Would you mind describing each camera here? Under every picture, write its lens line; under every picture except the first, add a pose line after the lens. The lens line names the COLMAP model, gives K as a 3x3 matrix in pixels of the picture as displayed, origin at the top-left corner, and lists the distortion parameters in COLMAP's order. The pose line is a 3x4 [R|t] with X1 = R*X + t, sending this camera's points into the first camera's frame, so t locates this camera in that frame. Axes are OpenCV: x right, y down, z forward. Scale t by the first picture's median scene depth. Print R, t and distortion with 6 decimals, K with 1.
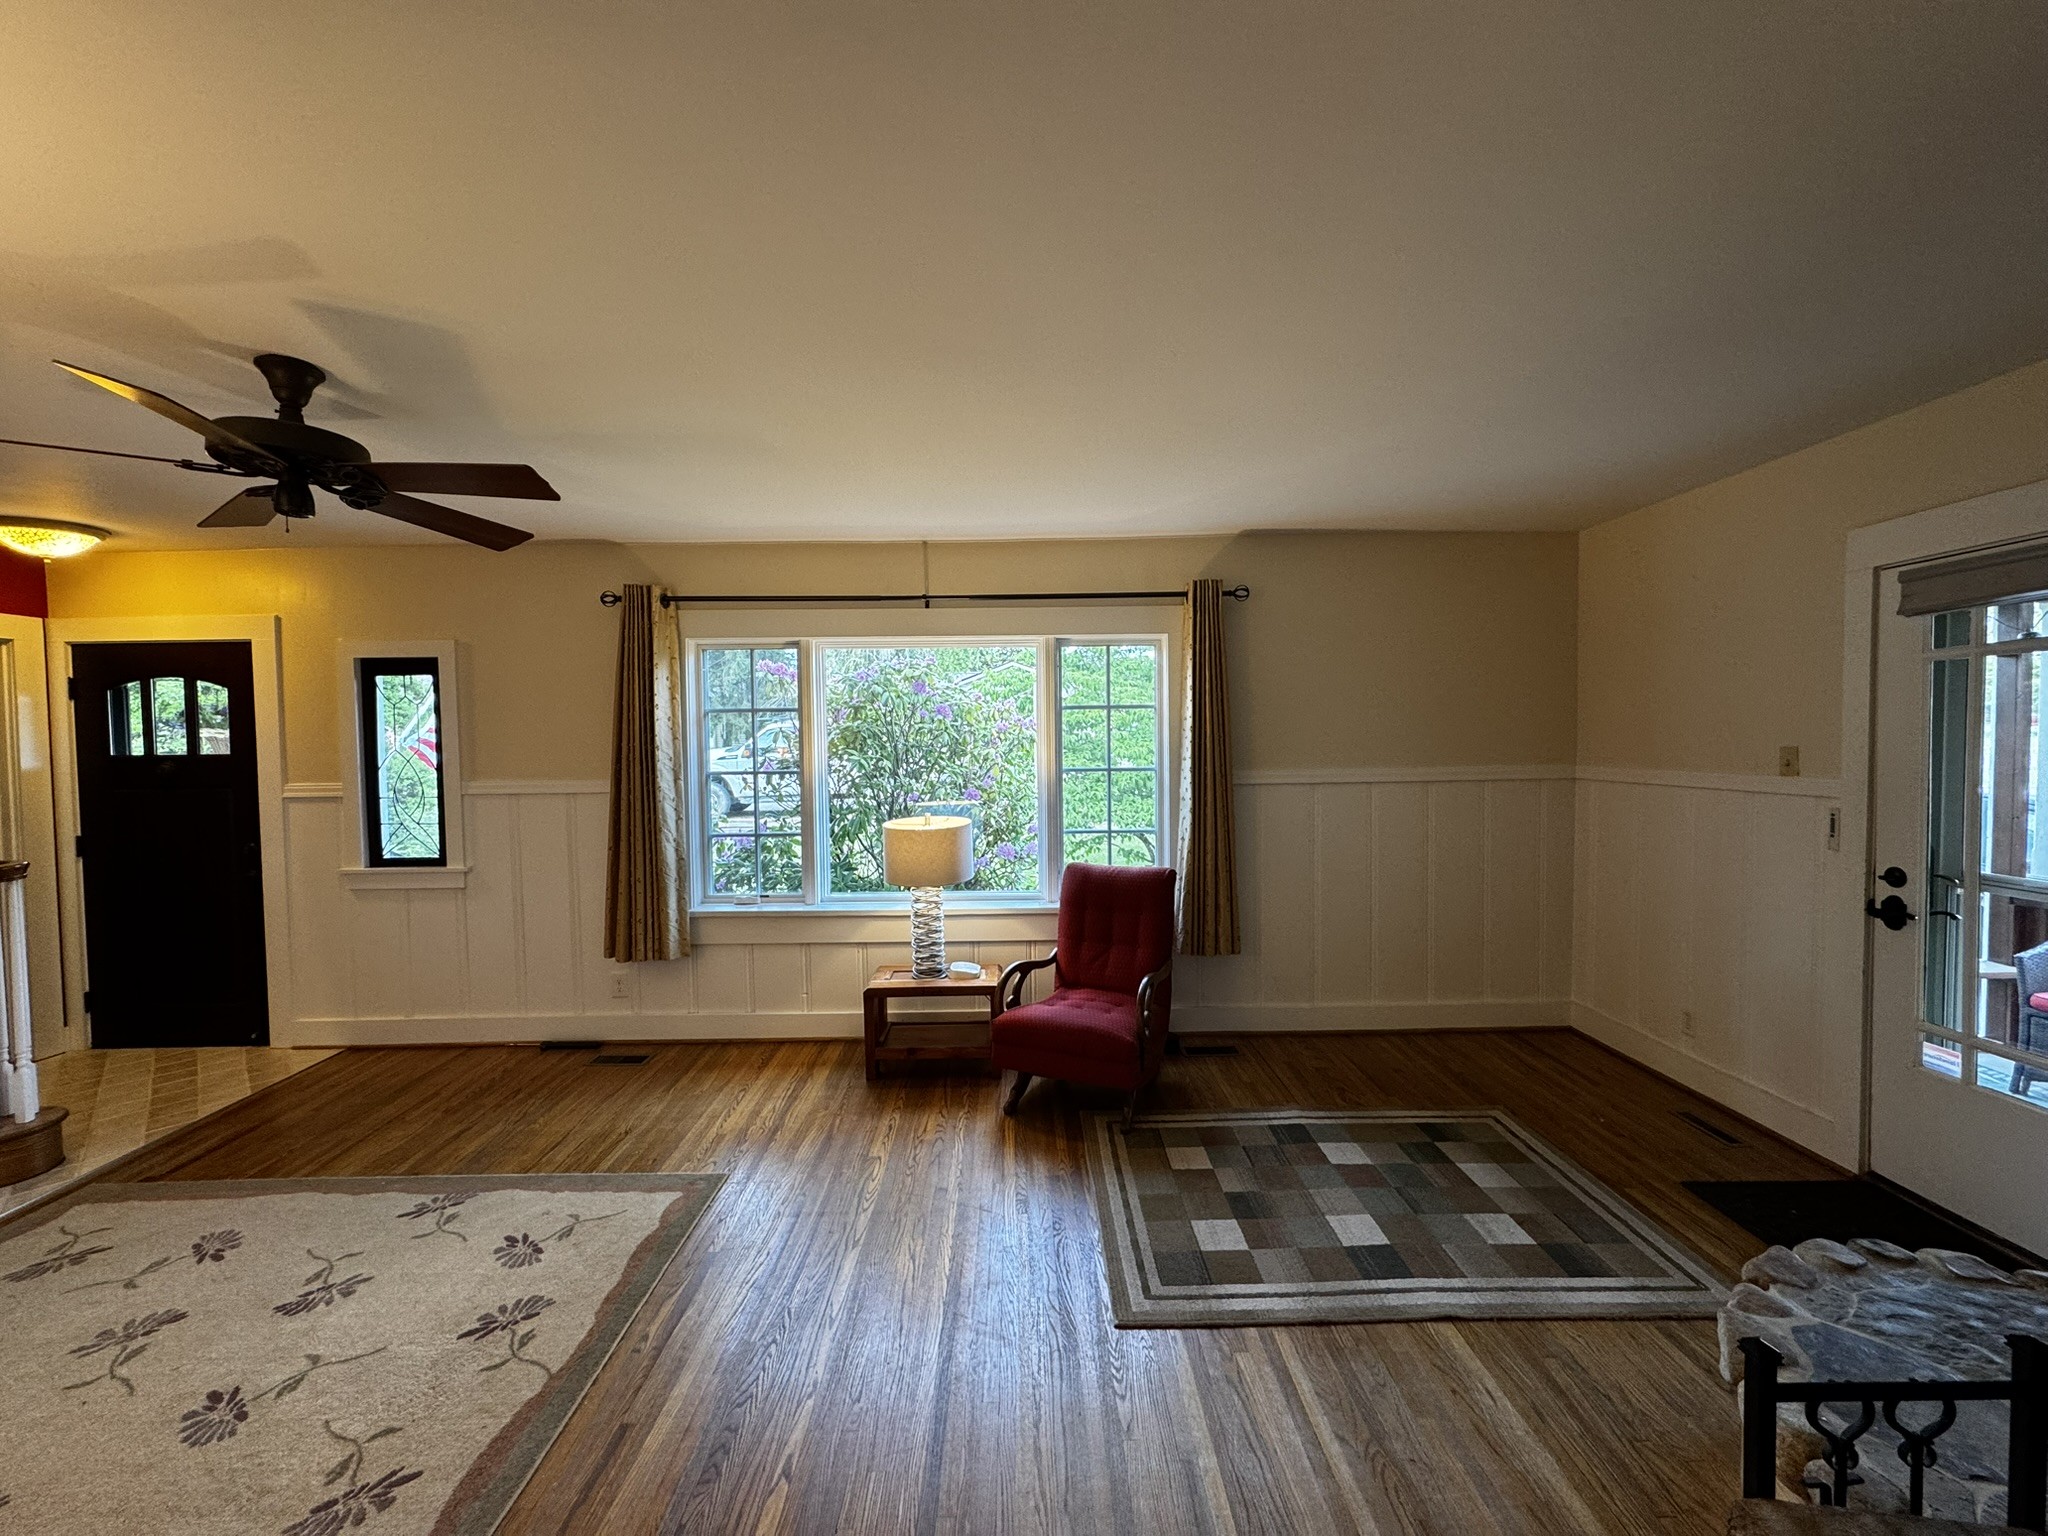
lens RADIAL K [[813.9, 0, 1023.0], [0, 813.9, 765.4], [0, 0, 1]] dist [-0.002775, 0.000572]
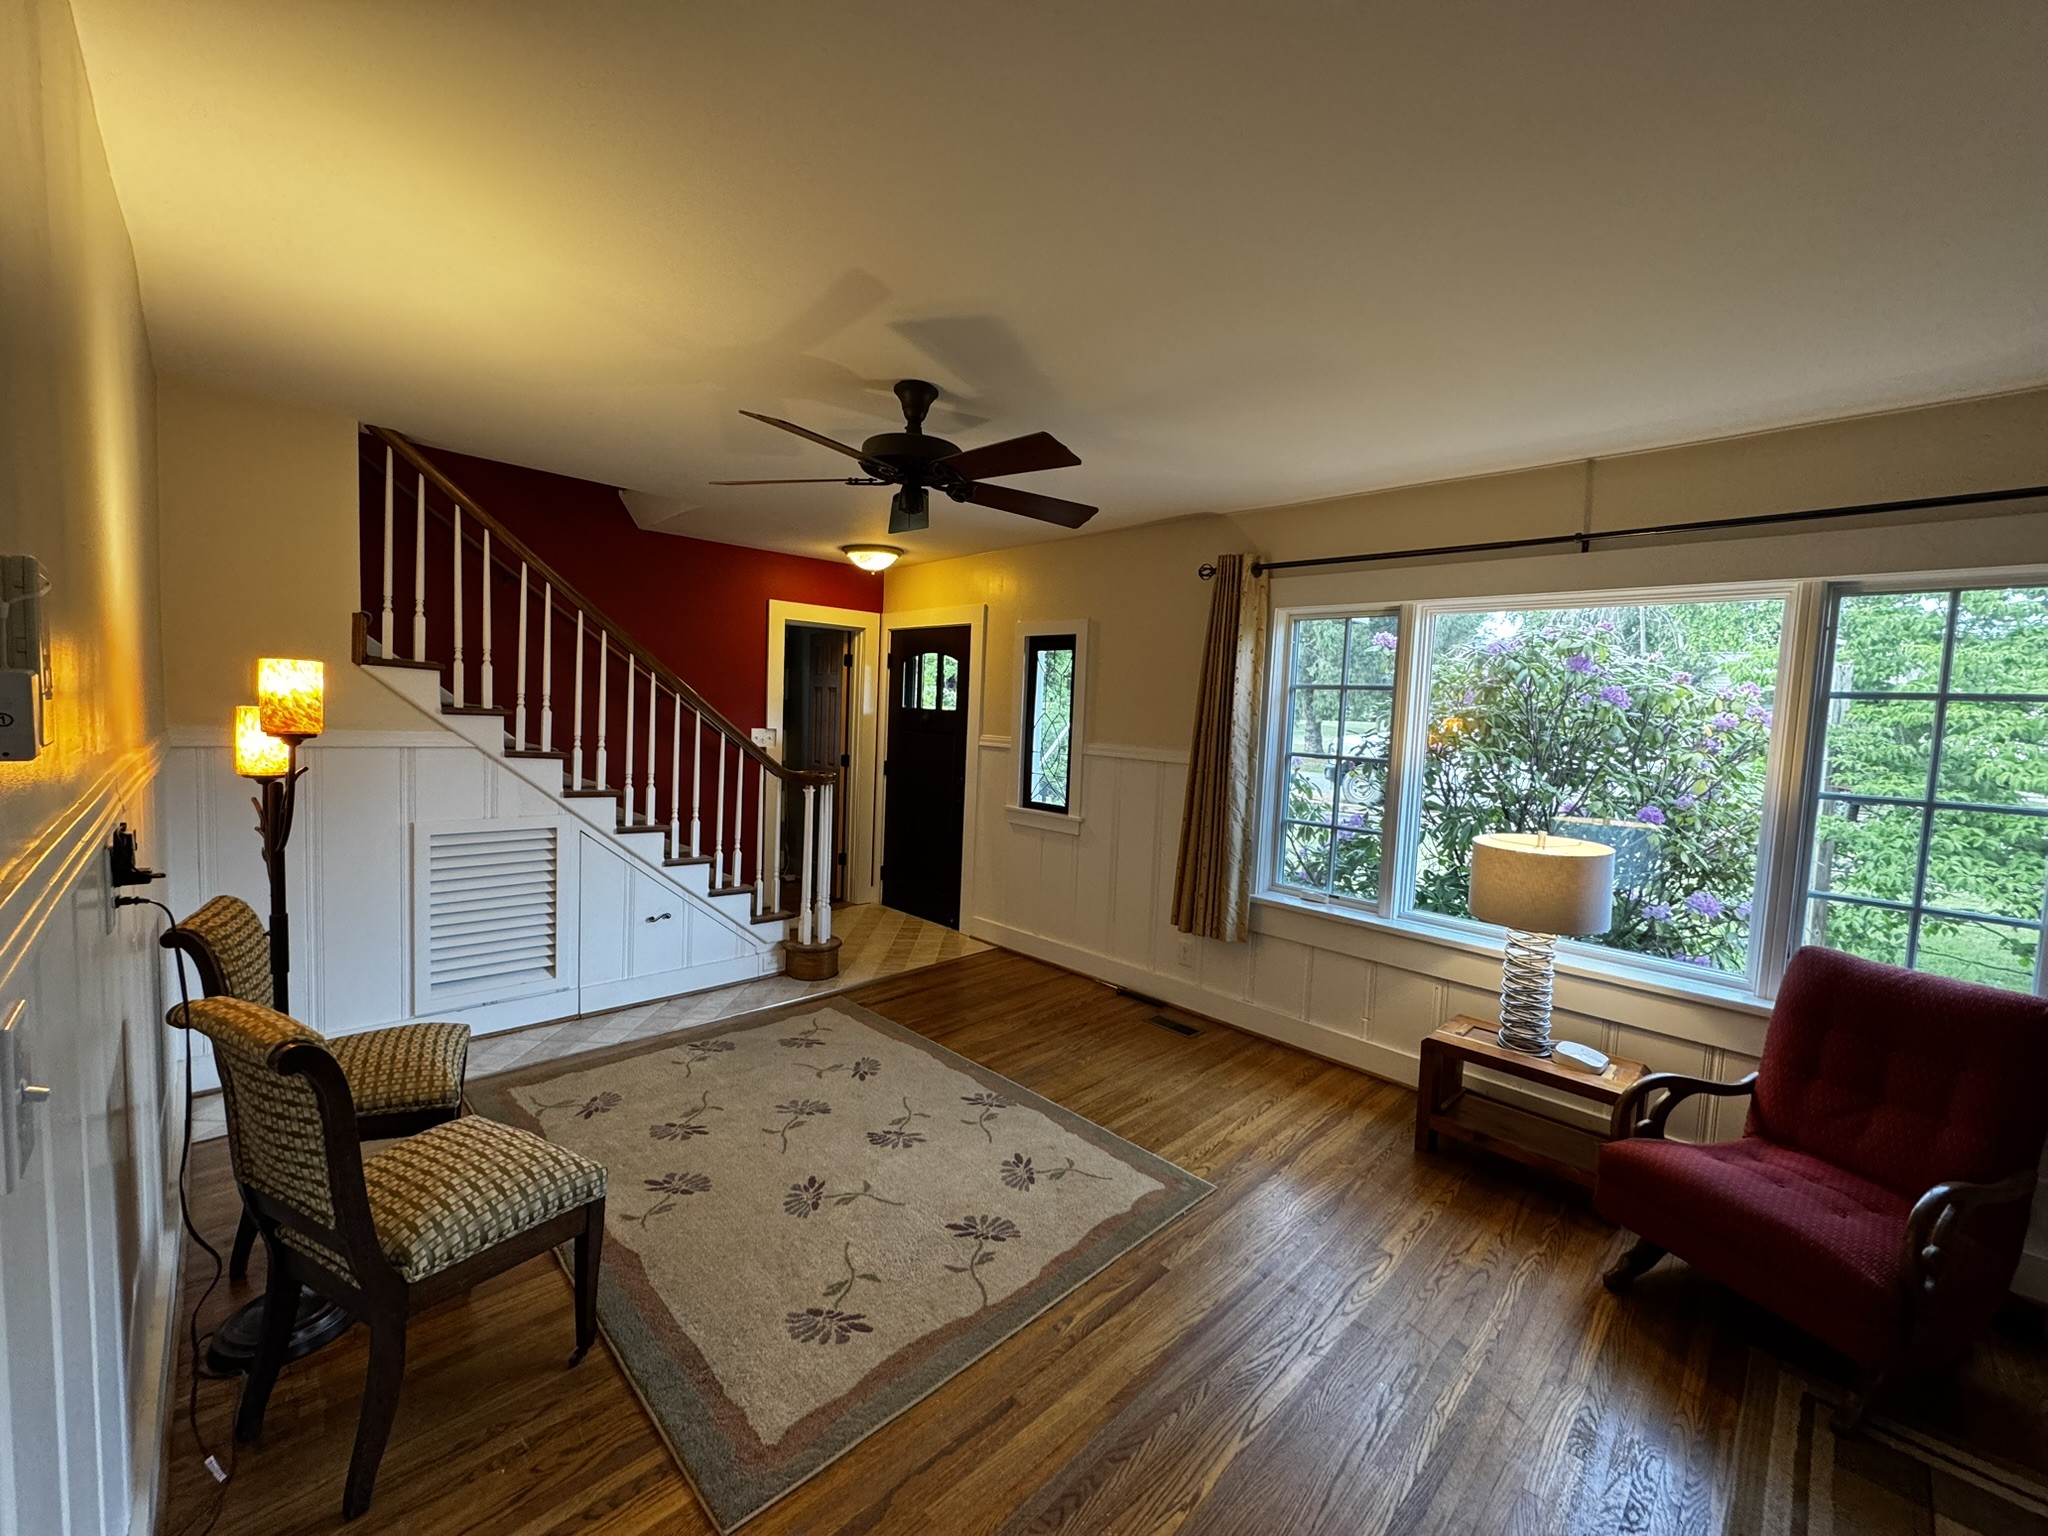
lens RADIAL K [[813.9, 0, 1022.3], [0, 813.9, 765.5], [0, 0, 1]] dist [-0.002775, 0.000572]
pose [[0.698137, 0.092736, -0.709933, 0.087622], [-0.078092, 0.995523, 0.053248, -0.003963], [0.711692, 0.018266, 0.702254, 0.182477]]
